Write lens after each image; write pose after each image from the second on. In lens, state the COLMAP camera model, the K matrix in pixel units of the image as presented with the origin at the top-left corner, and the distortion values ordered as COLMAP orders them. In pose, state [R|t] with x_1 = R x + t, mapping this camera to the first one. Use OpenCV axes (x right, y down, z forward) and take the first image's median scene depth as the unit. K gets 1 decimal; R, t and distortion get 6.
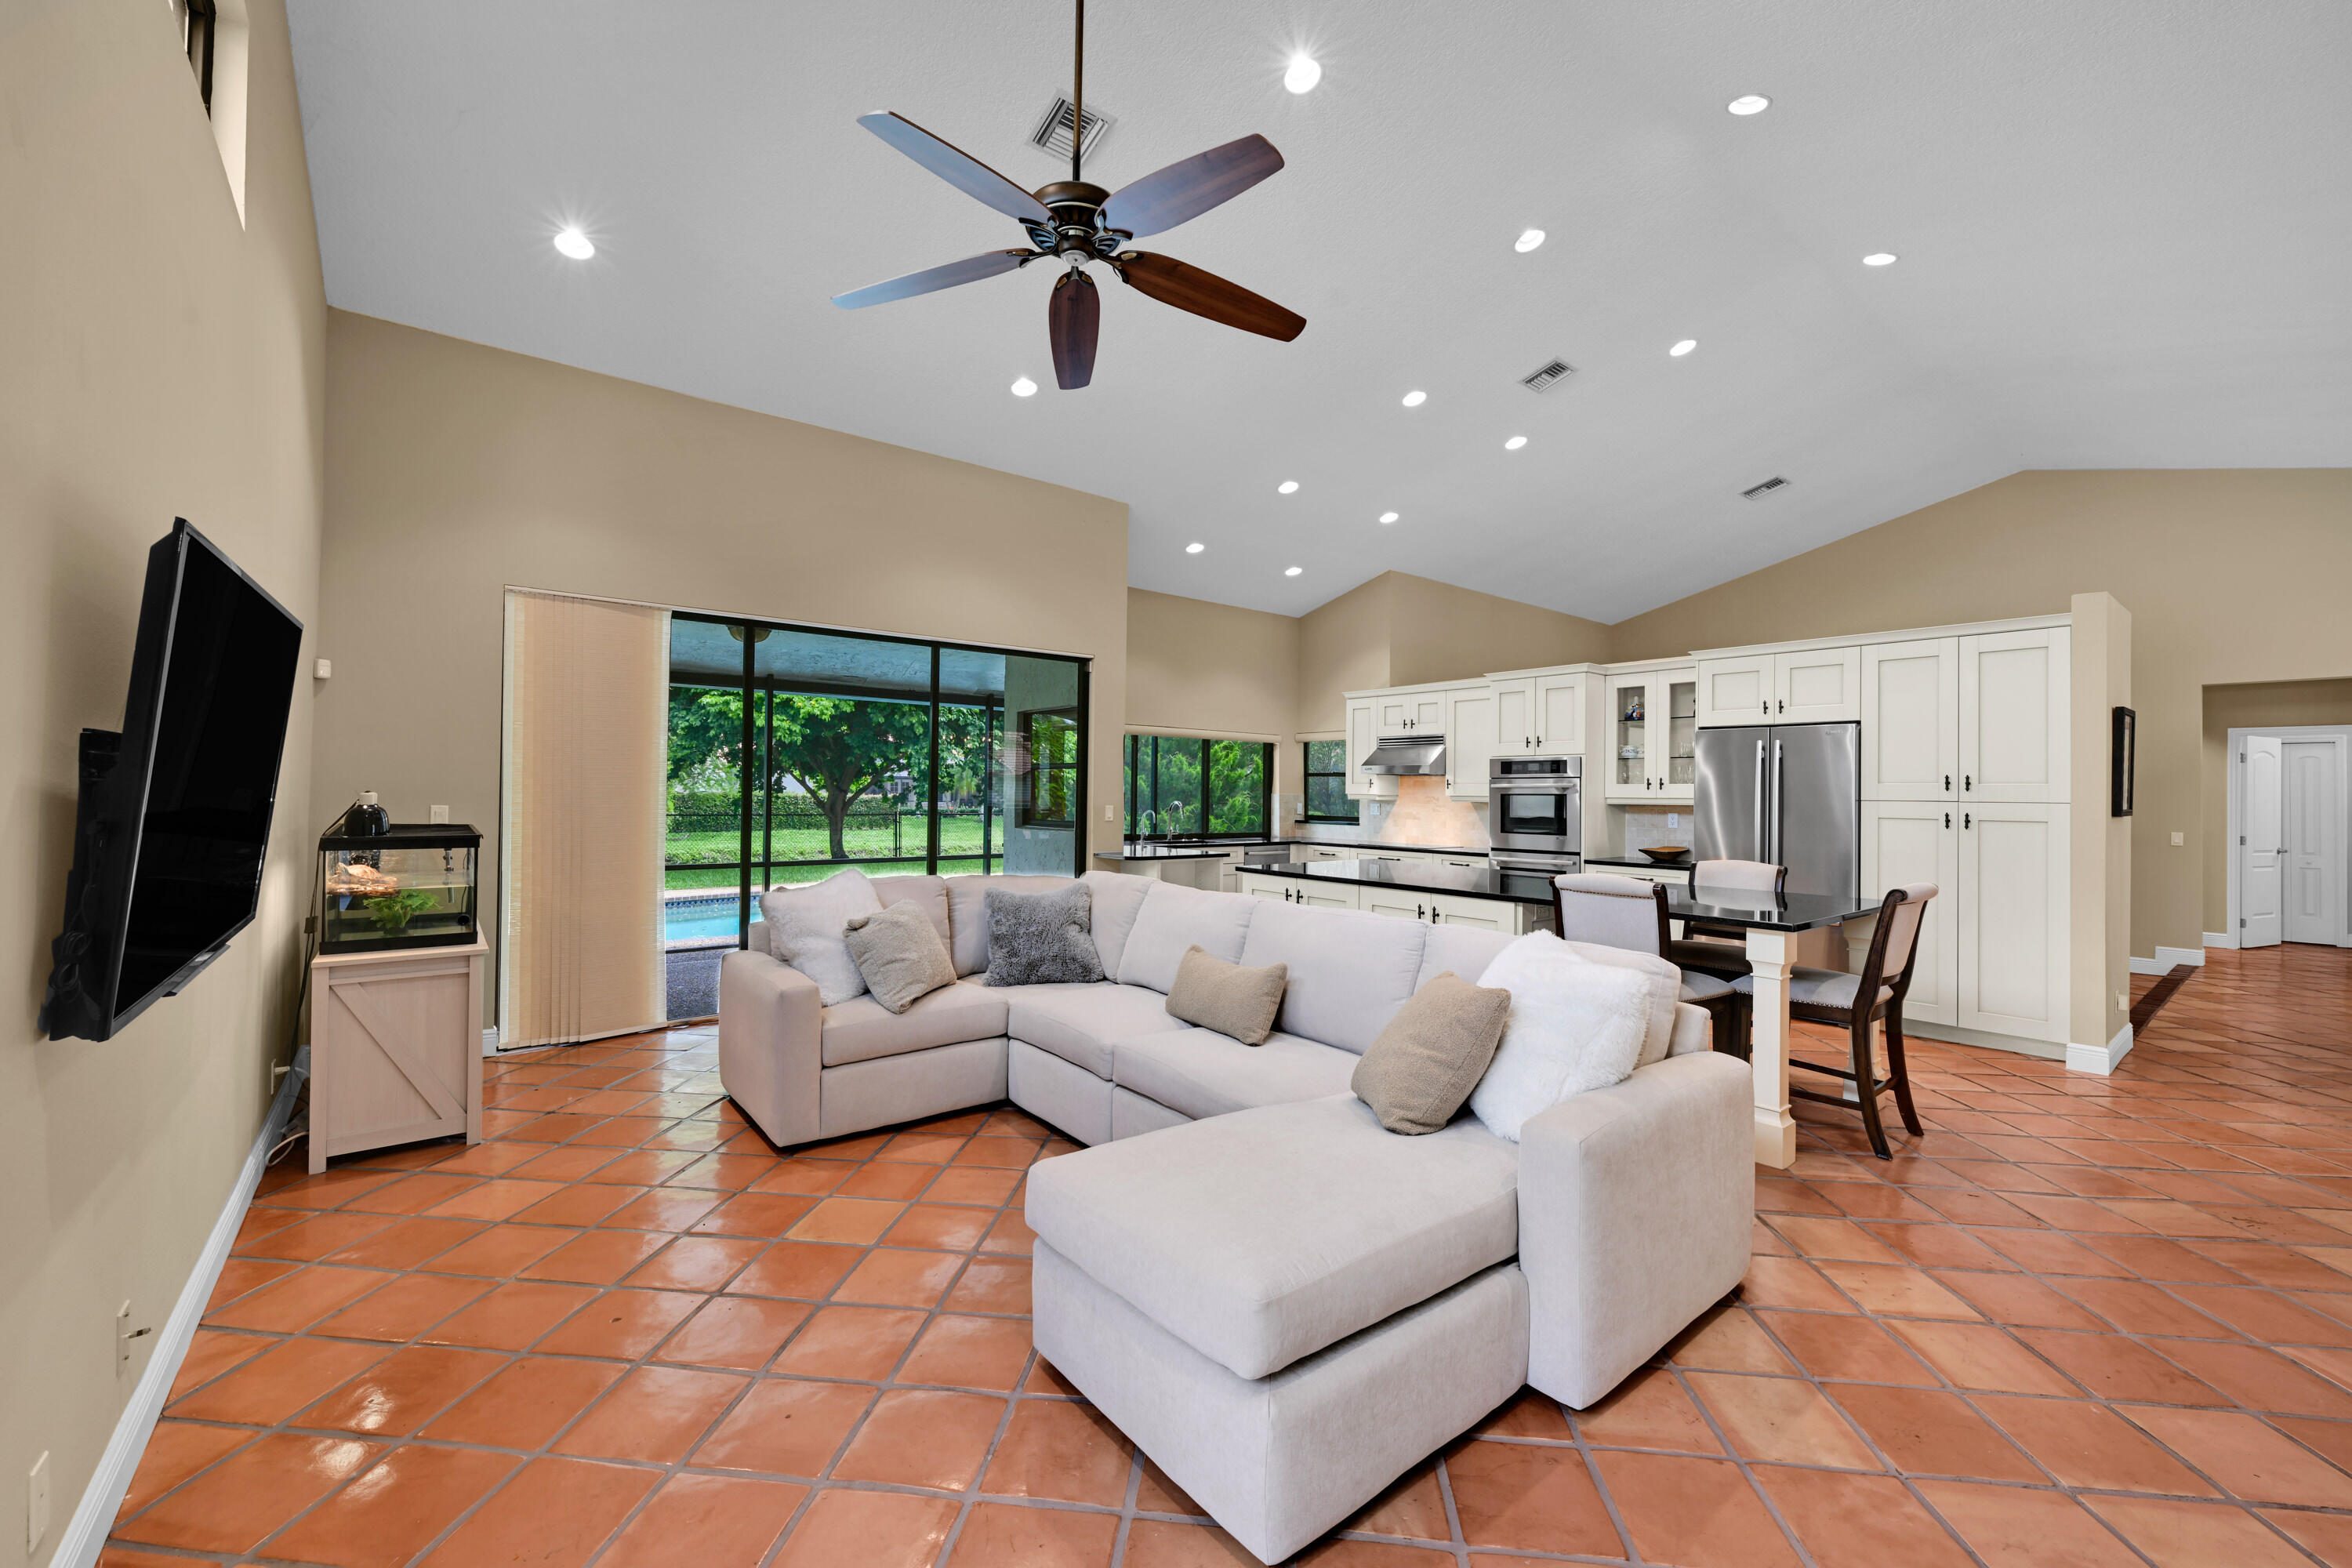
lens RADIAL K [[930.9, 0, 1181.5], [0, 930.9, 800.5], [0, 0, 1]] dist [-0.002723, 0.001192]
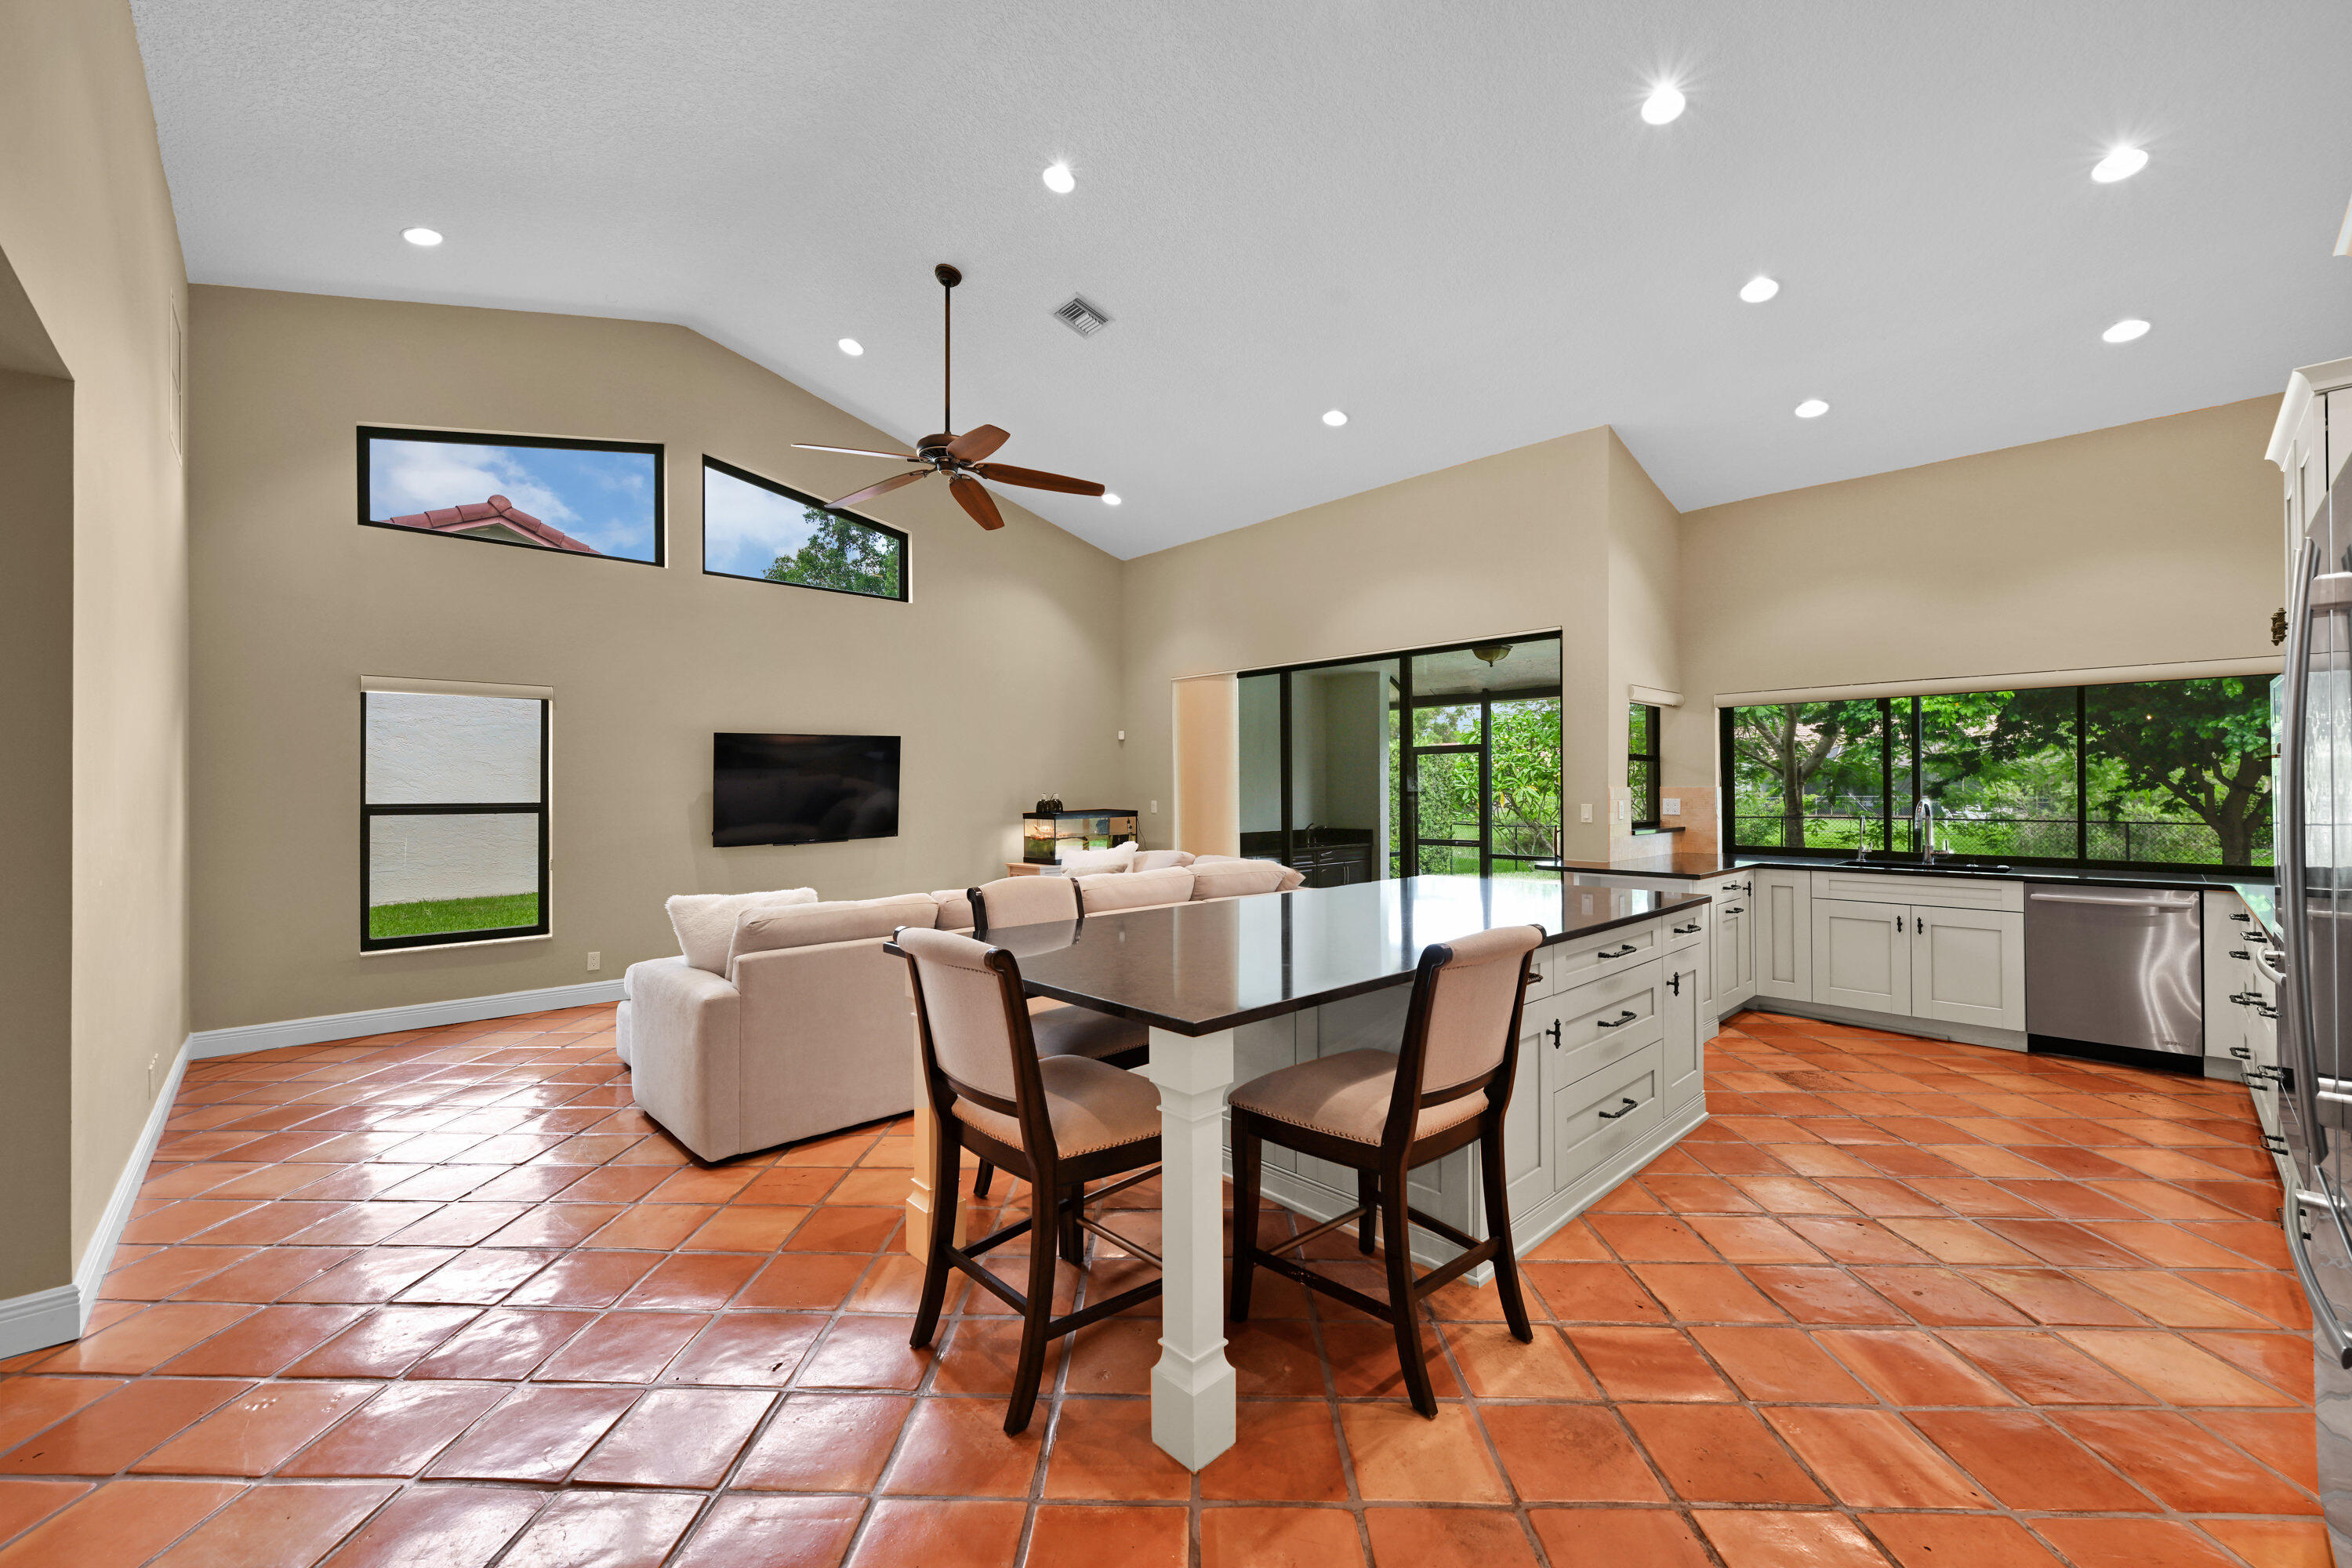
lens RADIAL K [[930.9, 0, 1166.1], [0, 930.9, 799.7], [0, 0, 1]] dist [-0.002723, 0.001192]
pose [[0.073761, -0.000972, -0.997275, 0.711919], [-0.003076, 0.999995, -0.001202, 0.003970], [0.997271, 0.003157, 0.073758, 0.564748]]
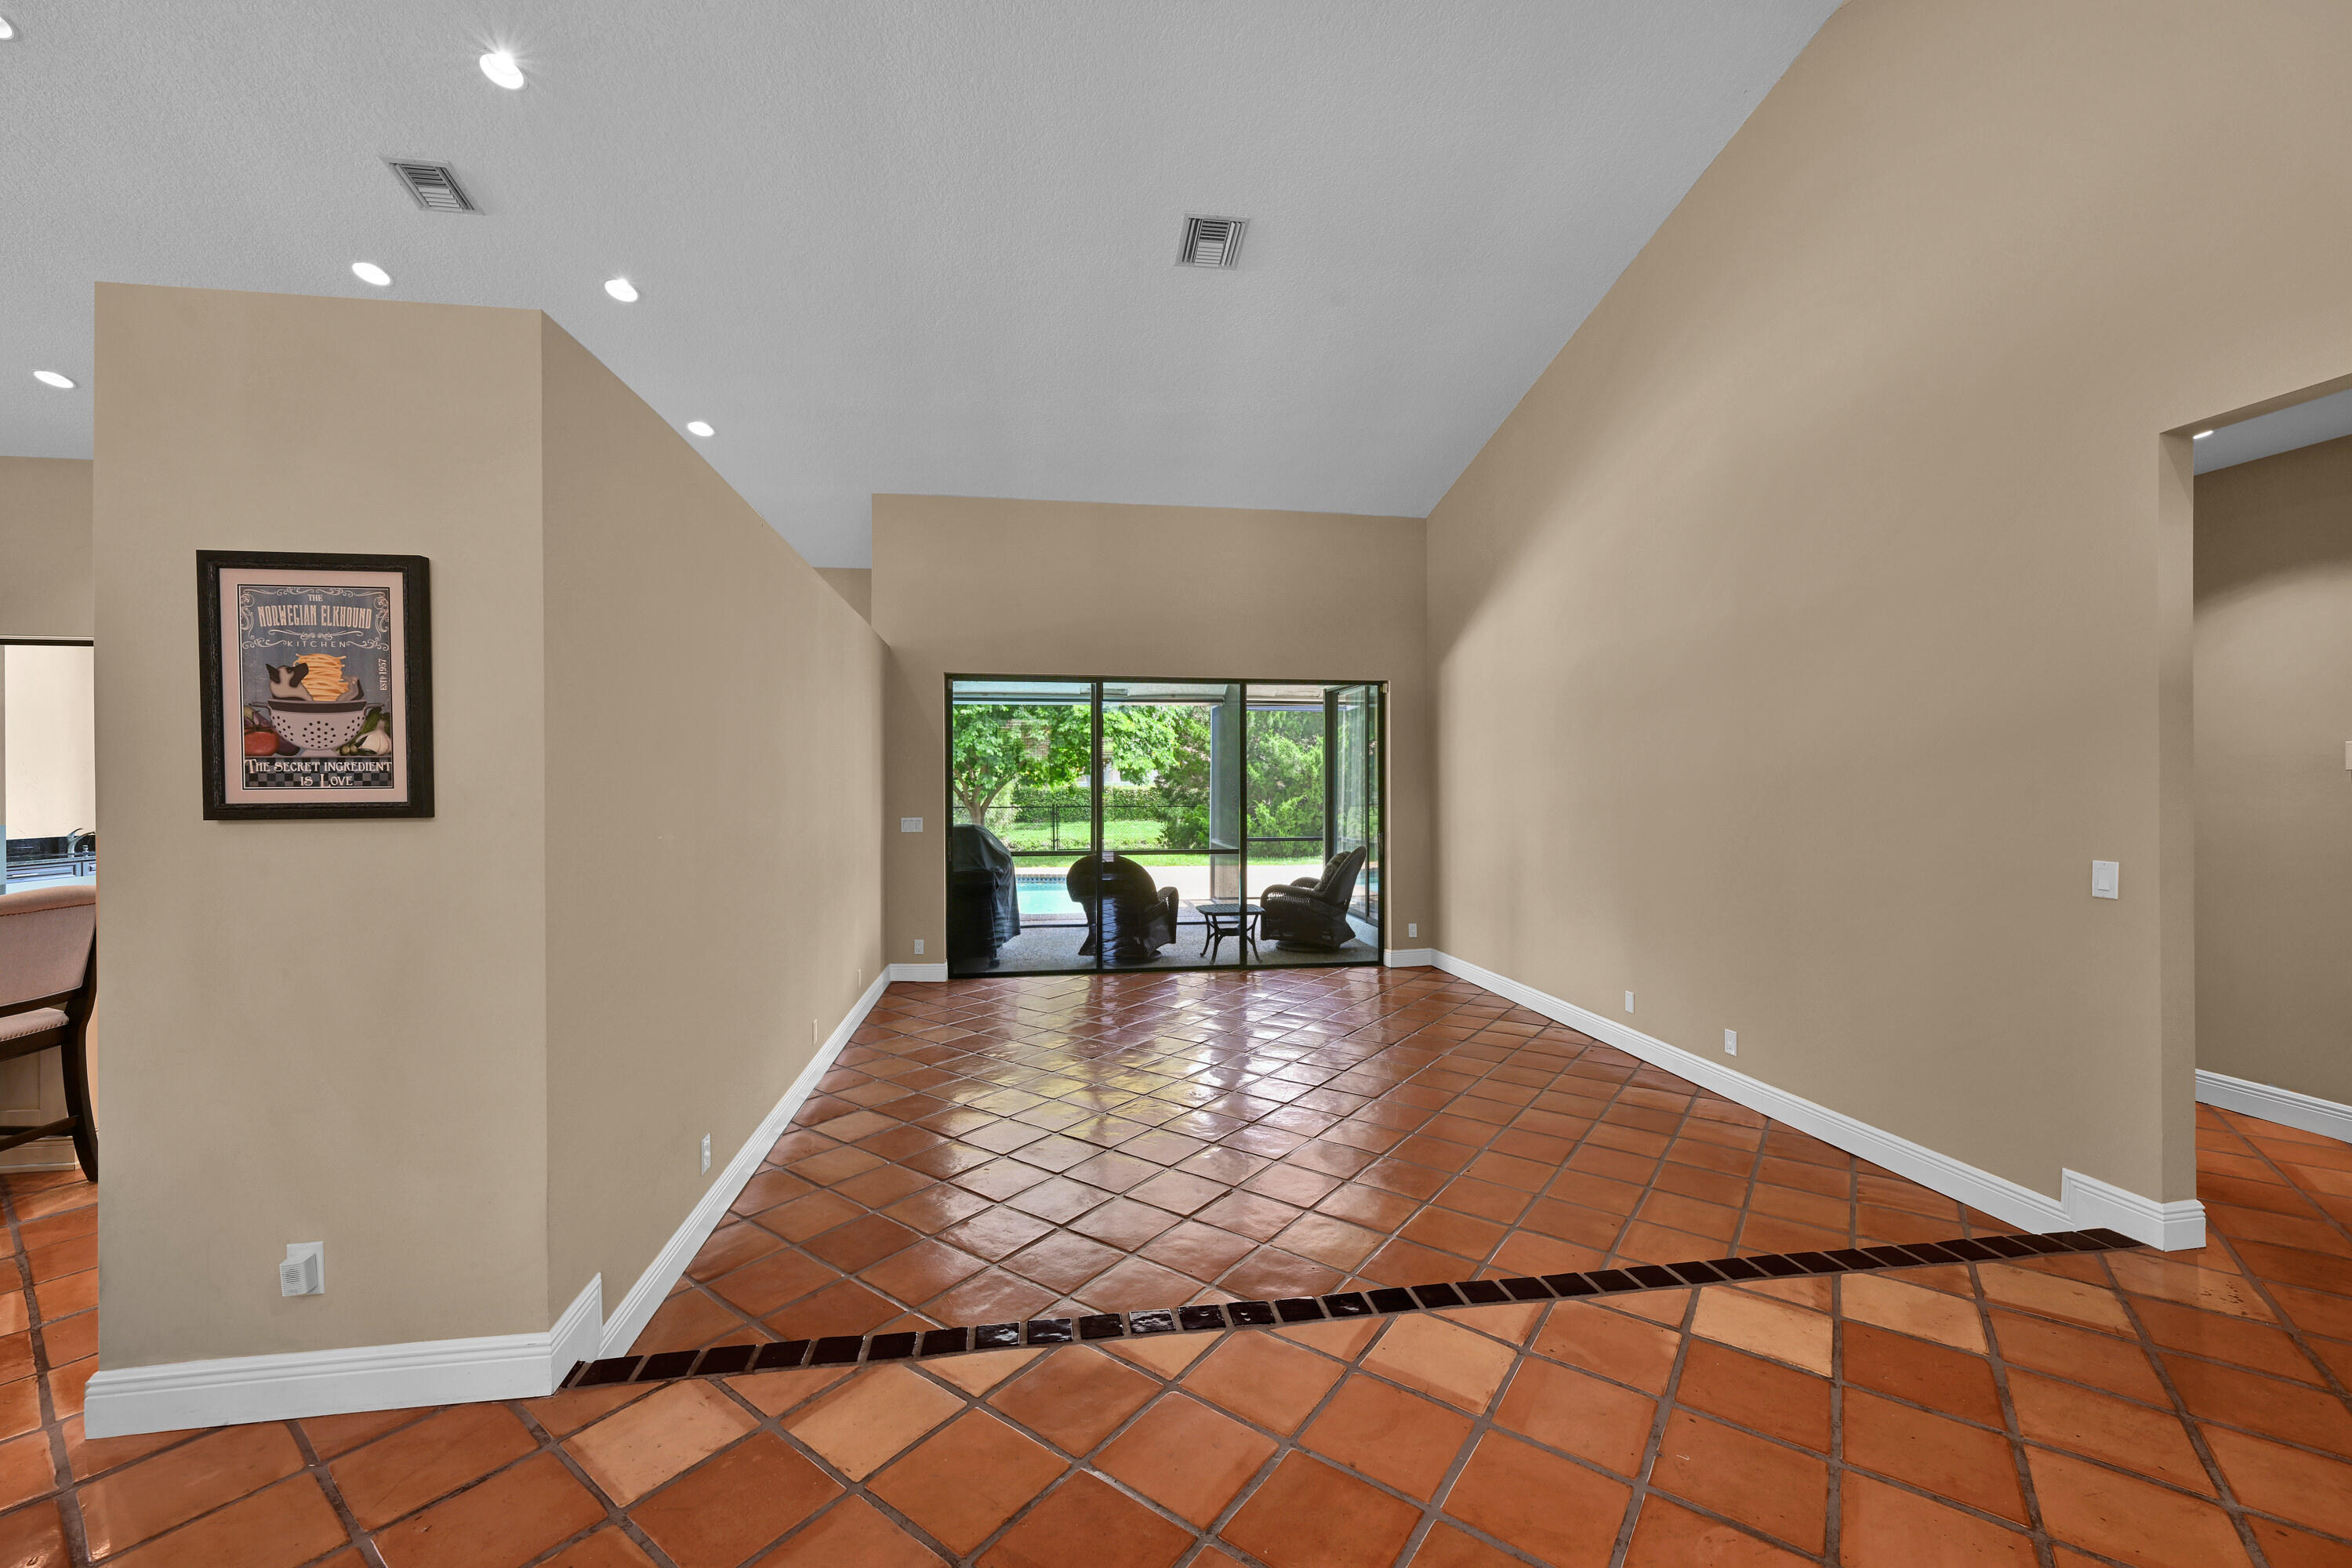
lens RADIAL K [[930.9, 0, 1170.6], [0, 930.9, 787.5], [0, 0, 1]] dist [-0.002723, 0.001192]
pose [[0.861688, -0.011357, -0.507312, 1.077959], [0.009485, 0.999935, -0.006273, 0.006168], [0.507350, 0.000594, 0.861740, 0.586917]]
